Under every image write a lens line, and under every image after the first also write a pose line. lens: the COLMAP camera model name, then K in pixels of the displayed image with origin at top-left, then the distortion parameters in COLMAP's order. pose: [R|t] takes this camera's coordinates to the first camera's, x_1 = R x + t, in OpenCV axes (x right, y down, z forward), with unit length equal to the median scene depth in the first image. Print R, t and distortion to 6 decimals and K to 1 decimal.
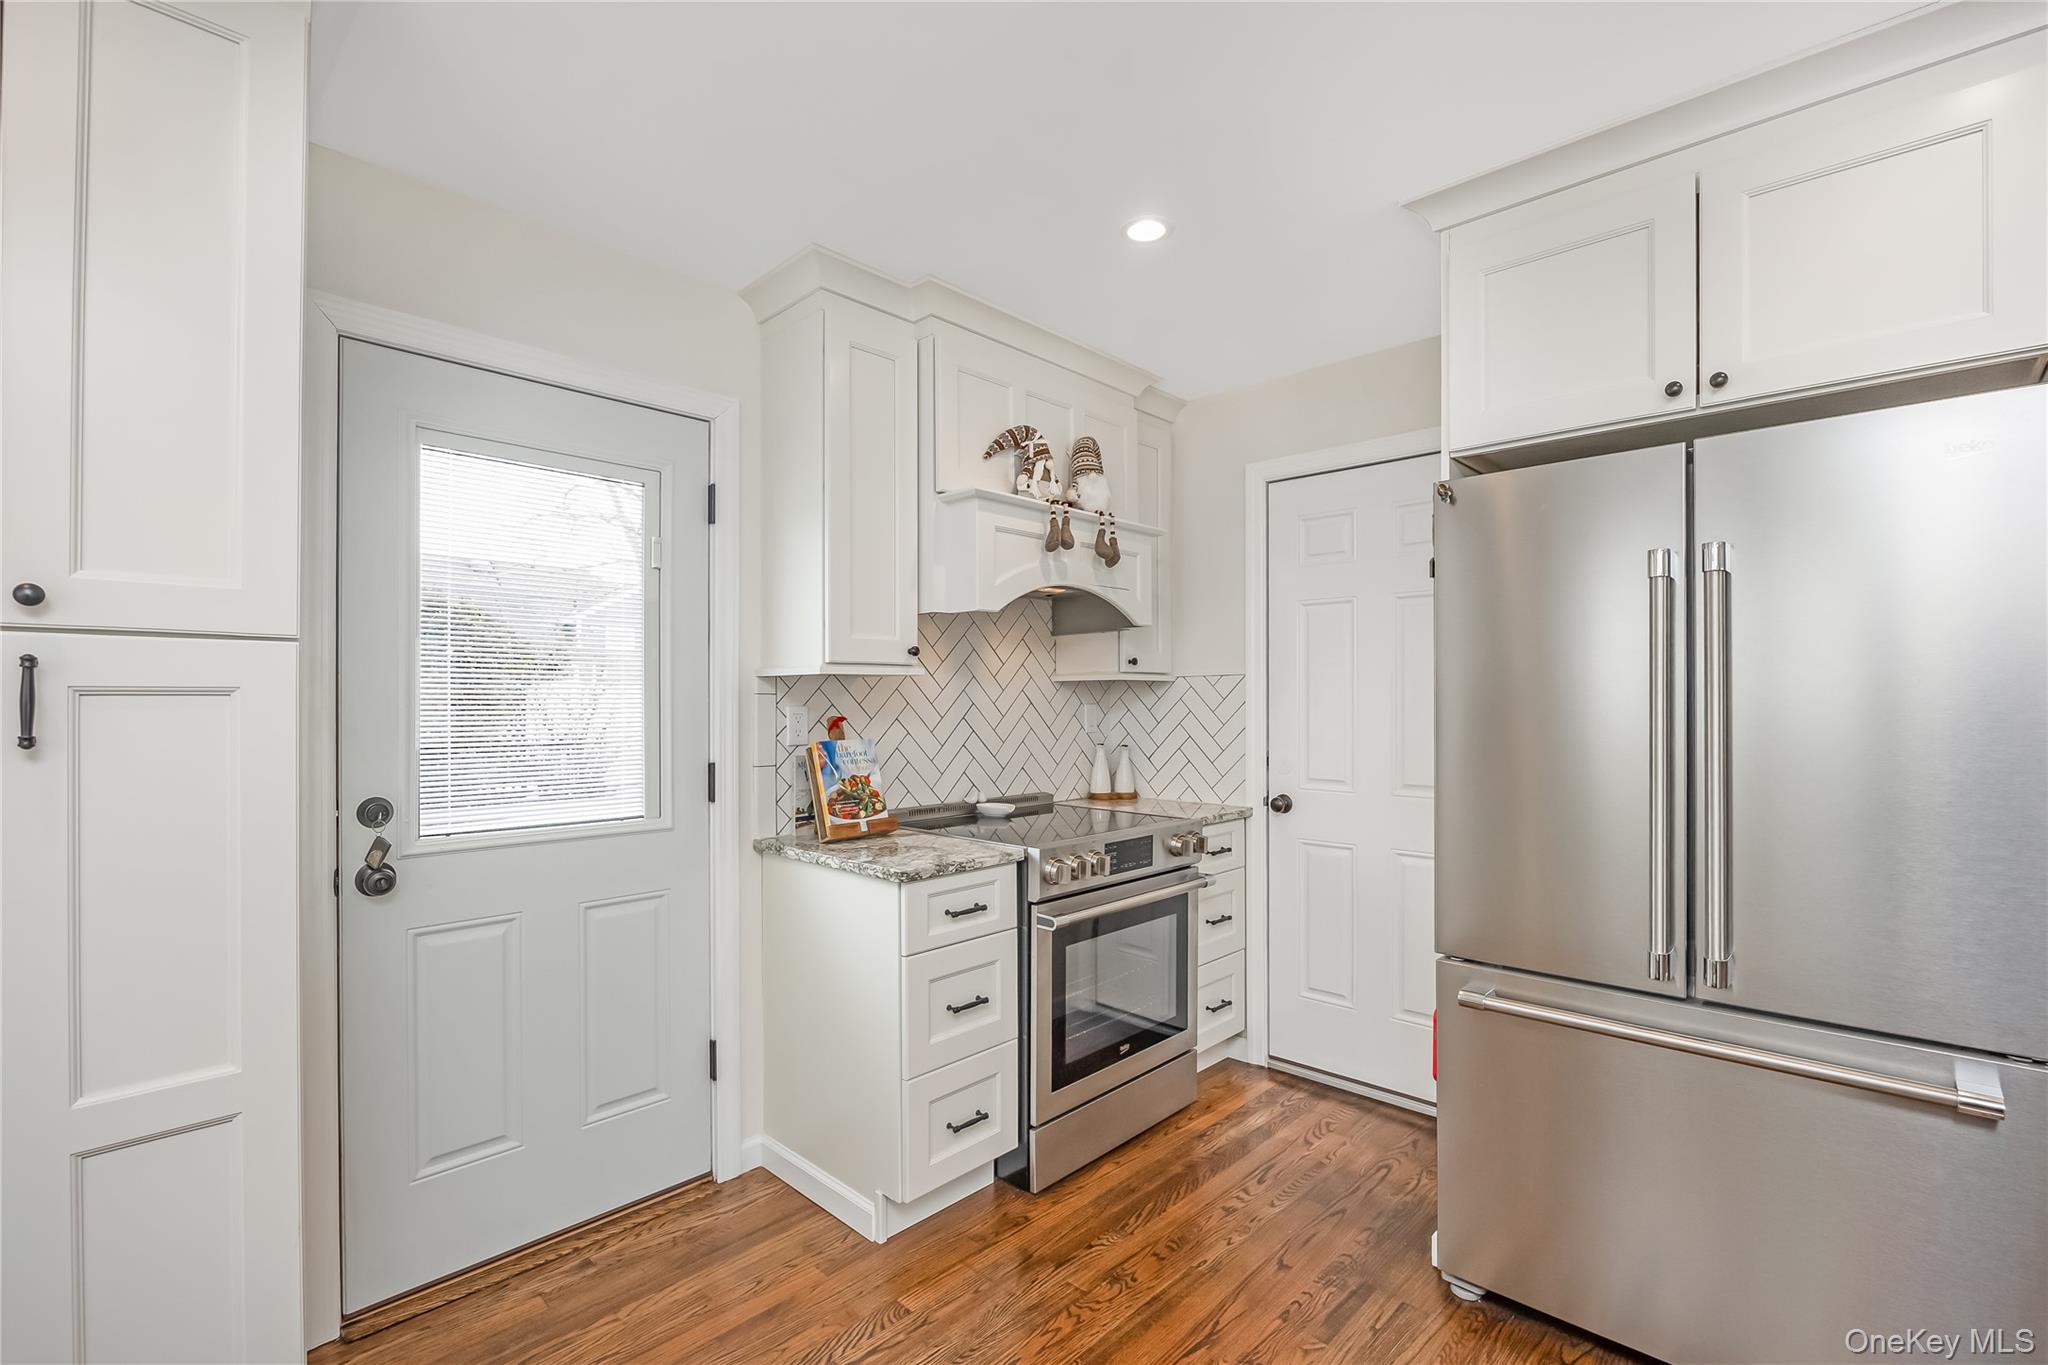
lens RADIAL K [[910.1, 0, 1026.5], [0, 910.1, 699.1], [0, 0, 1]] dist [-0.009294, 0.000001]
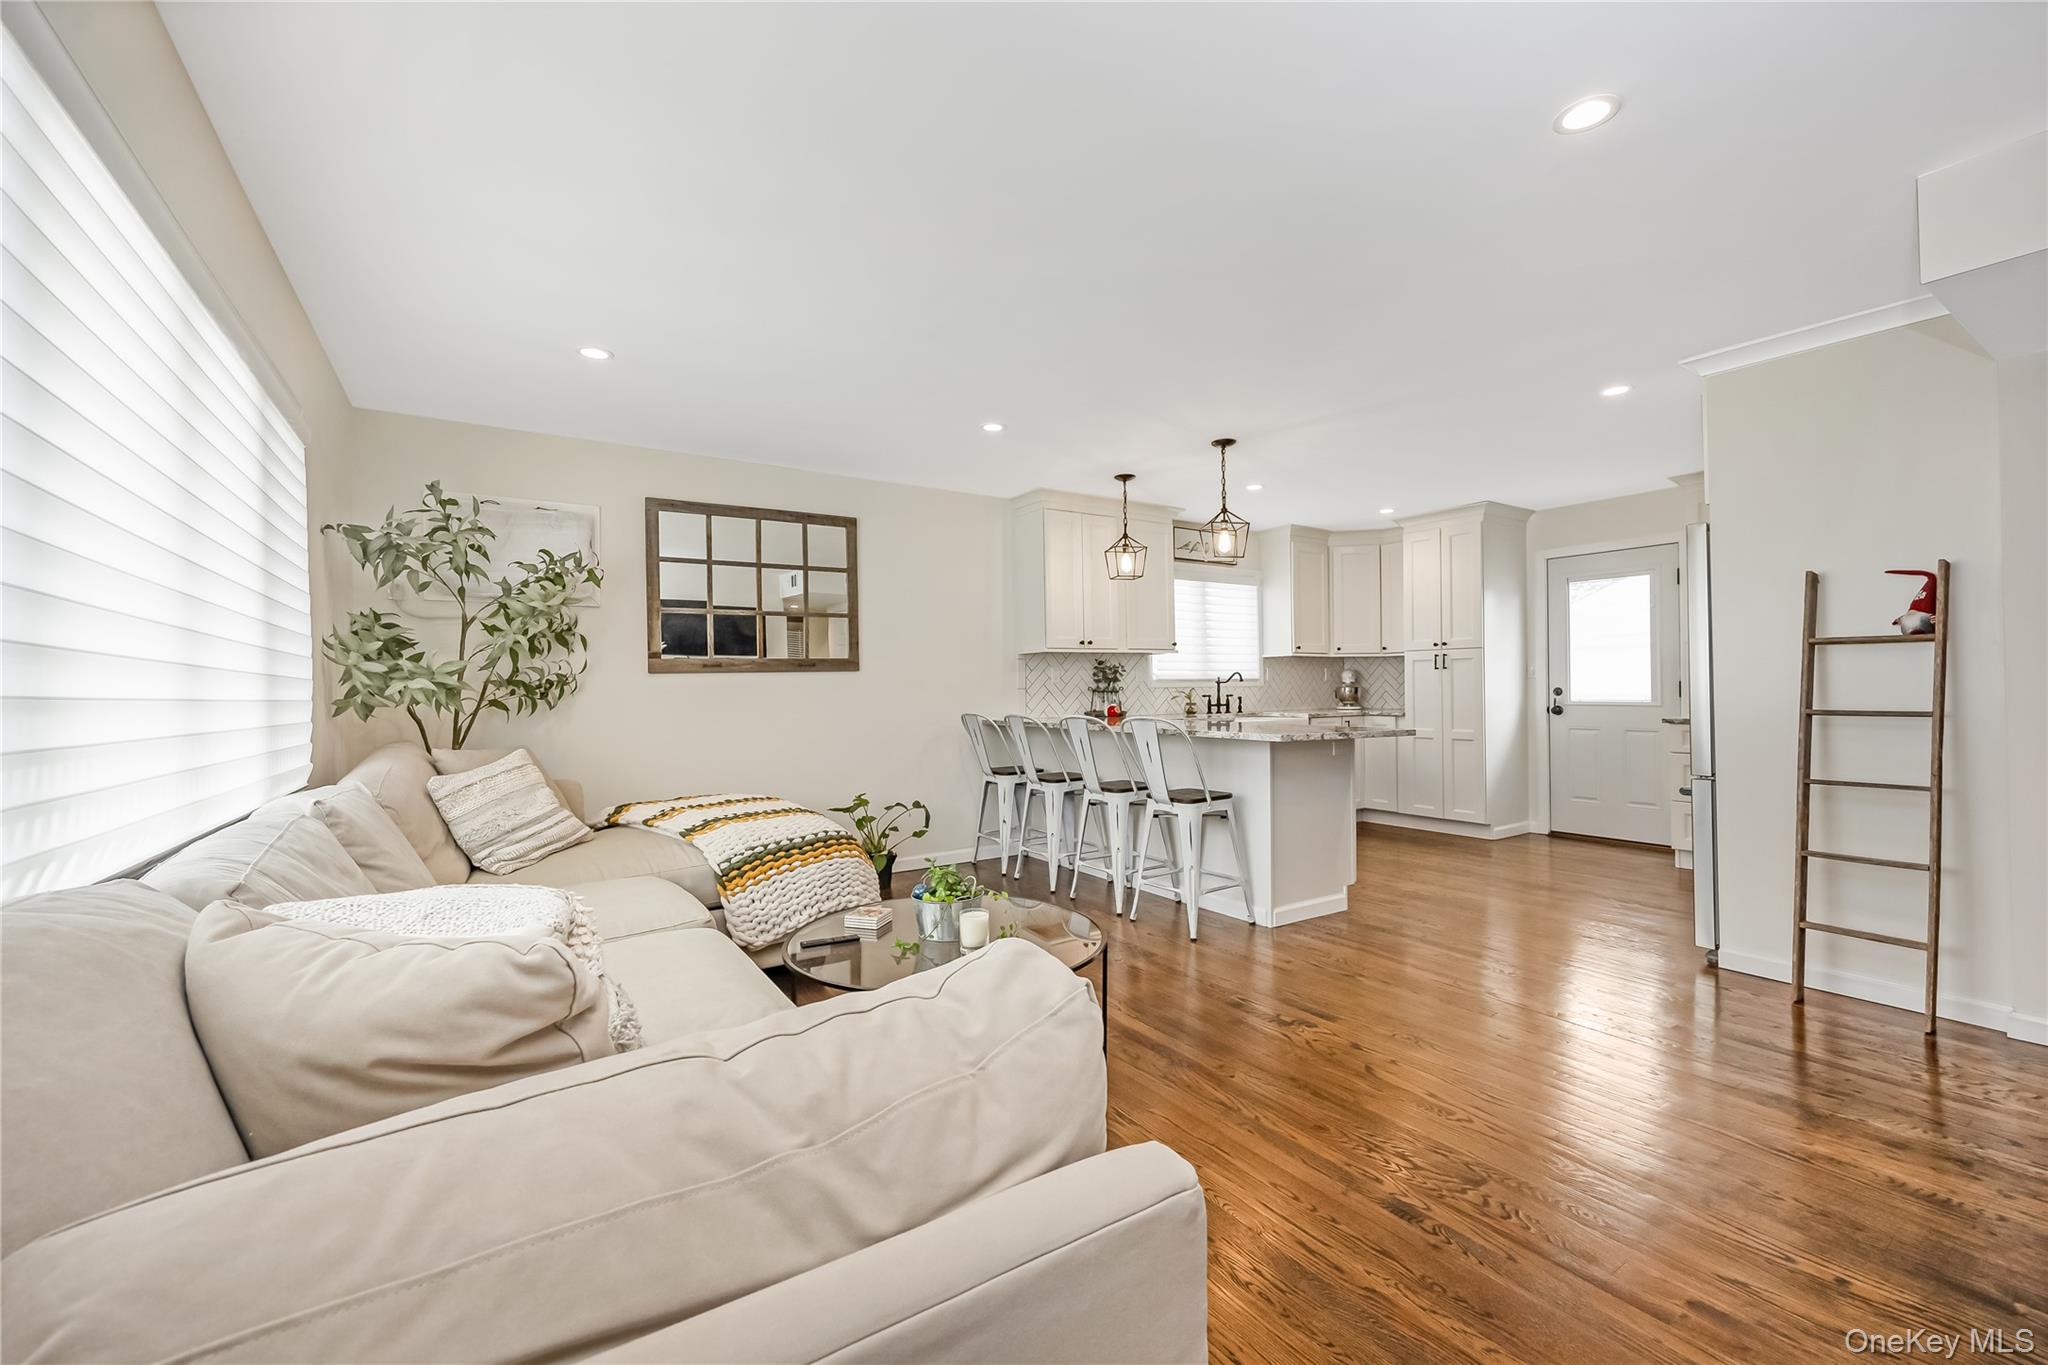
lens RADIAL K [[836.4, 0, 1023.6], [0, 836.4, 678.3], [0, 0, 1]] dist [-0.002757, 0.000343]
pose [[-0.232831, -0.006614, -0.972495, 2.097086], [0.014849, 0.999836, -0.010355, 0.055139], [0.972404, -0.016851, -0.232695, -0.188343]]
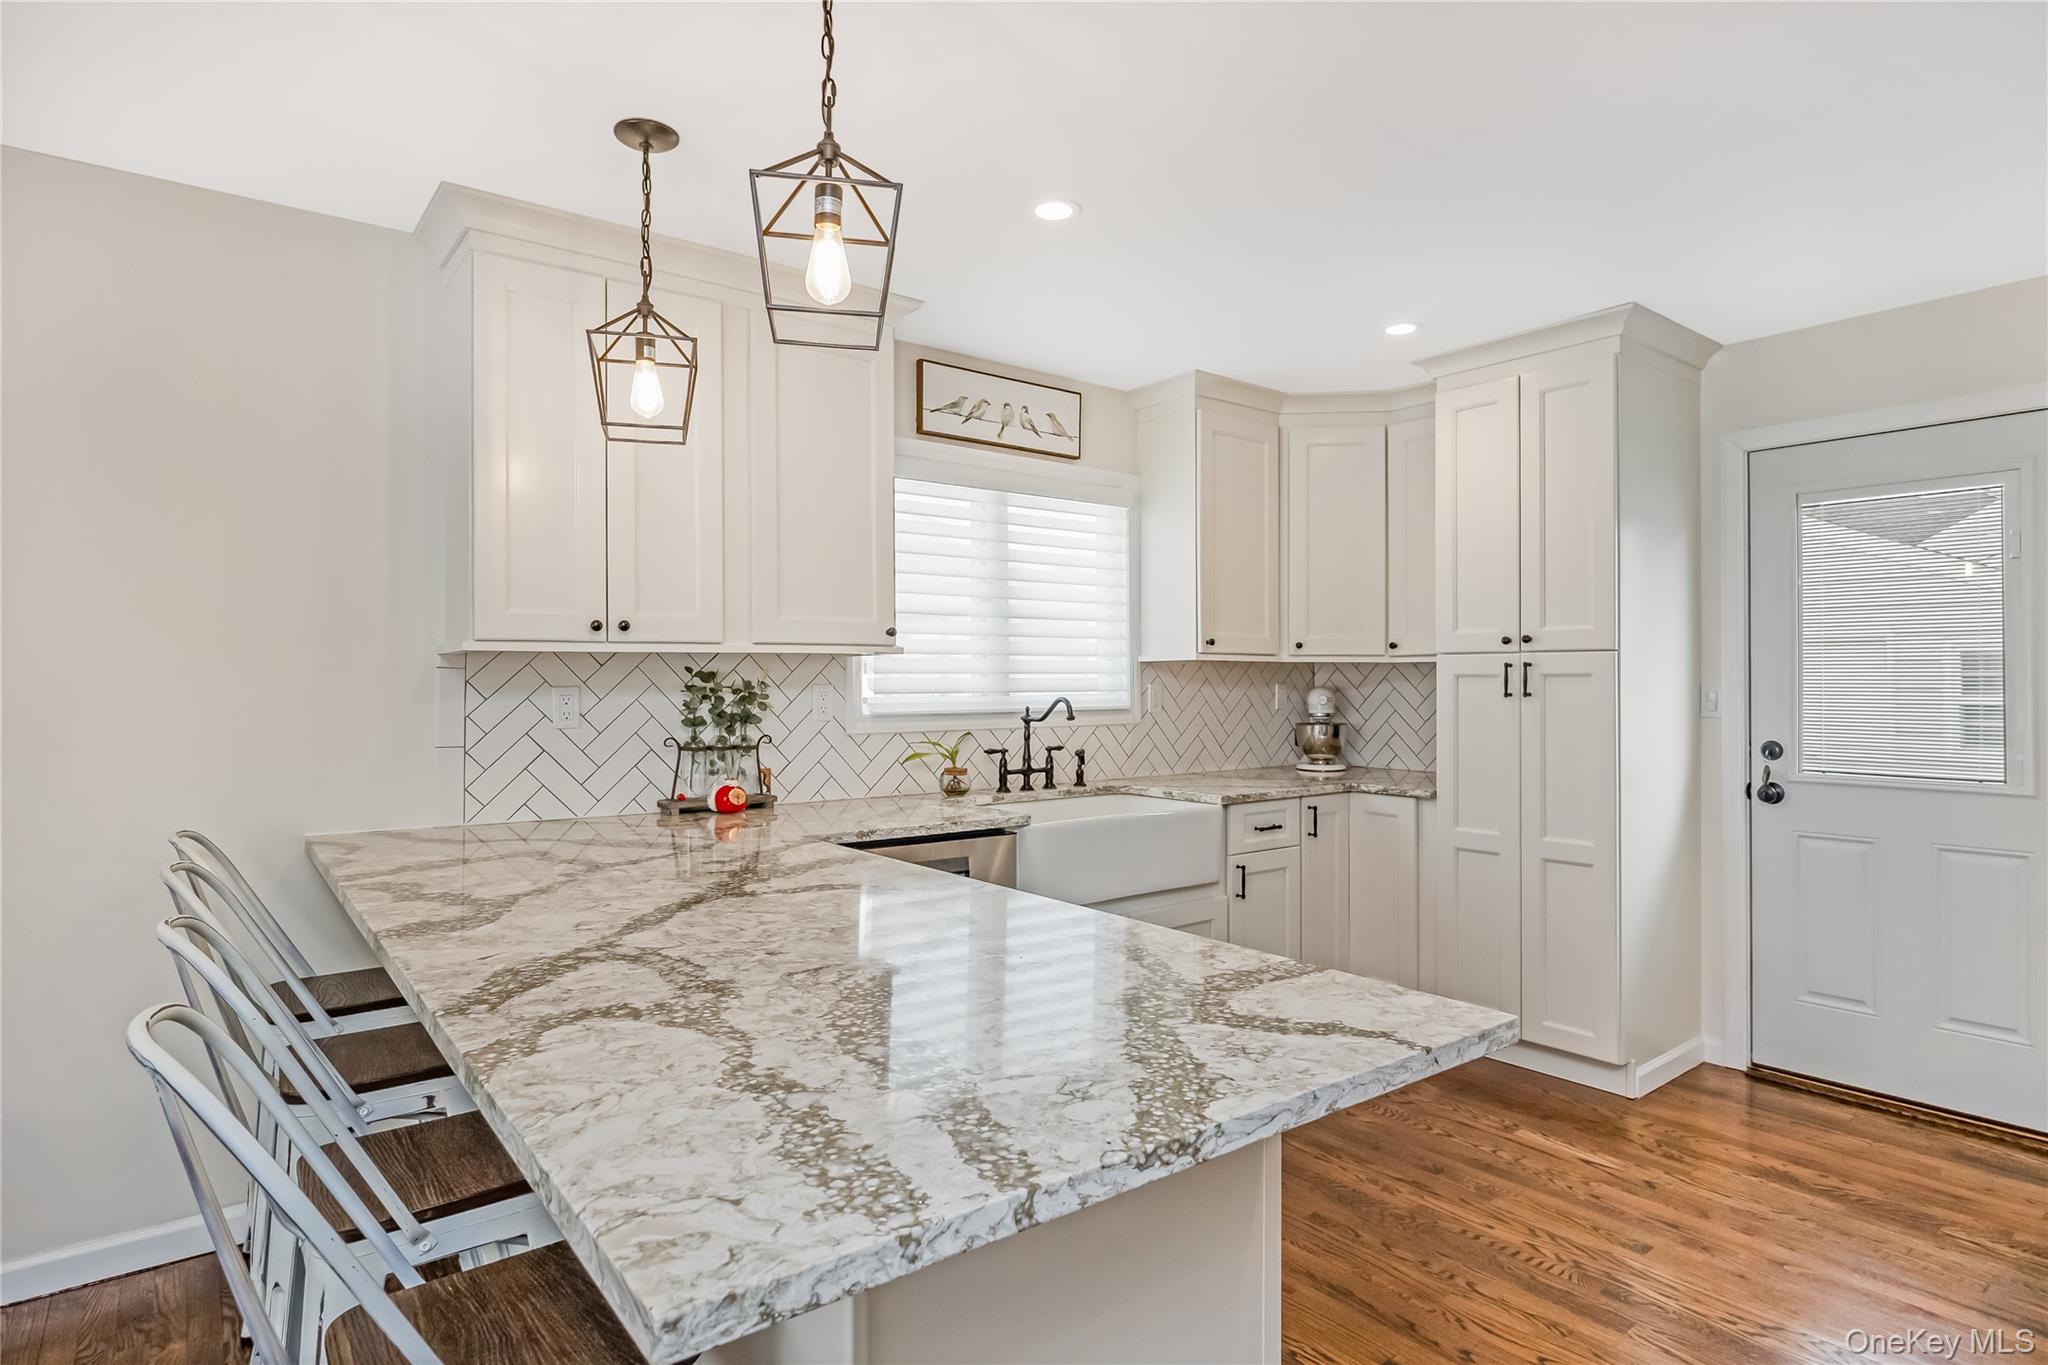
lens RADIAL K [[1090.0, 0, 1029.4], [0, 1090.0, 666.2], [0, 0, 1]] dist [-0.013383, -0.000063]
pose [[-0.151224, -0.011418, -0.988434, 0.941161], [0.005669, 0.999907, -0.012418, -0.002300], [0.988483, -0.007481, -0.151145, 0.016507]]
